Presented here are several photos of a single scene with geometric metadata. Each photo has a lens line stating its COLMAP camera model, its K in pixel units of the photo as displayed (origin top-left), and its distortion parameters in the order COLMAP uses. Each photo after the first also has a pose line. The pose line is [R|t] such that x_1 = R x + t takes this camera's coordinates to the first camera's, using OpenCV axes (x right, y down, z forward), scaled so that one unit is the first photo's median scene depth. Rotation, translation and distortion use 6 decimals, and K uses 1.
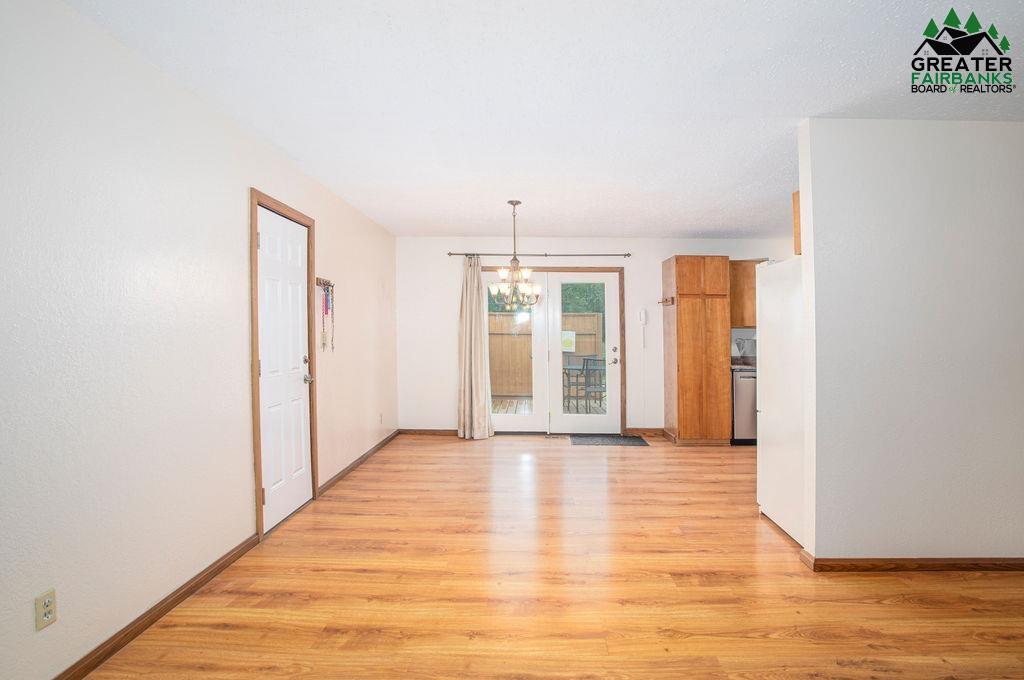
lens RADIAL K [[536.3, 0, 510.8], [0, 536.3, 327.3], [0, 0, 1]] dist [-0.073325, 0.037688]
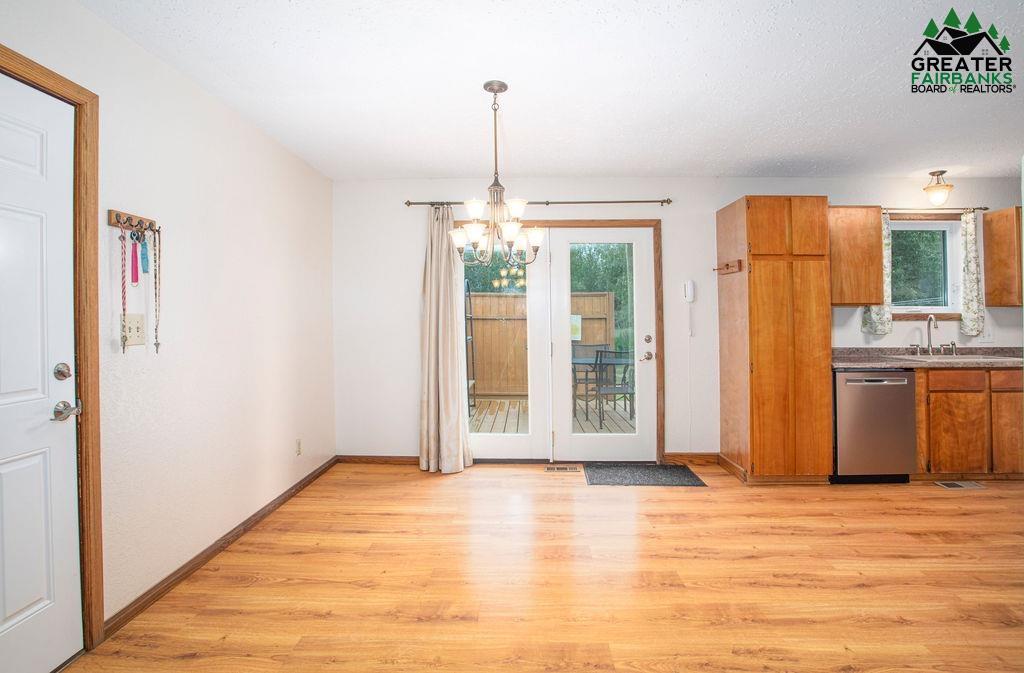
lens RADIAL K [[525.5, 0, 497.9], [0, 525.5, 311.5], [0, 0, 1]] dist [-0.038929, -0.000042]
pose [[0.999771, -0.006968, -0.020215, 0.016076], [0.006901, 0.999971, -0.003366, 0.007035], [0.020238, 0.003226, 0.999790, 0.337643]]
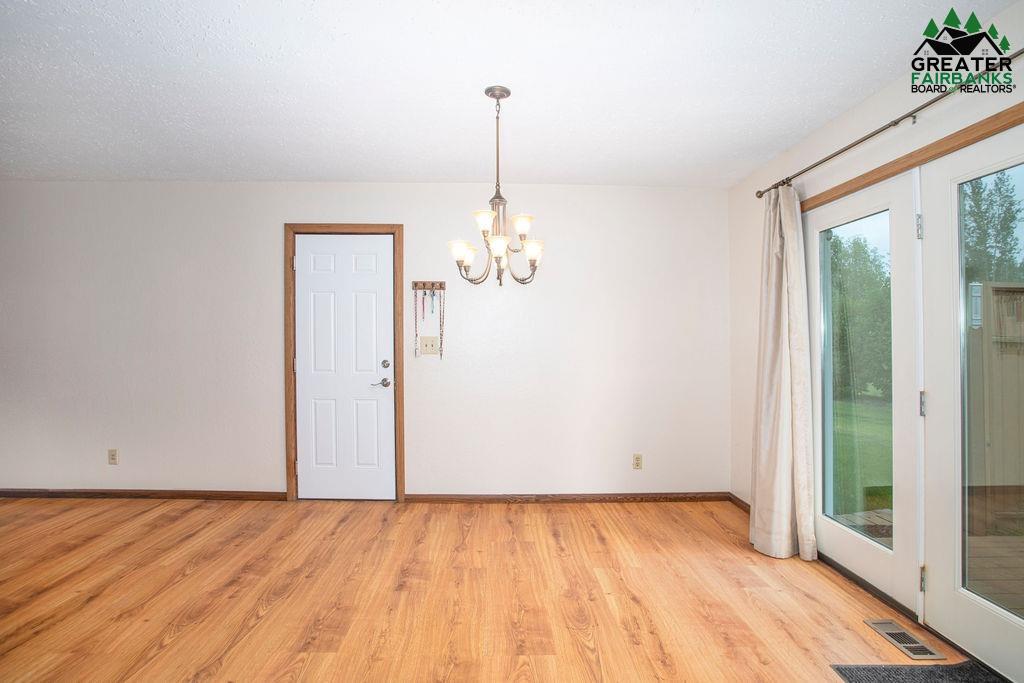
lens RADIAL K [[525.2, 0, 511.7], [0, 525.2, 345.9], [0, 0, 1]] dist [-0.072061, 0.037550]
pose [[0.047264, 0.005417, -0.998868, 0.404309], [0.005199, 0.999970, 0.005669, 0.014578], [0.998869, -0.005462, 0.047234, 0.752905]]
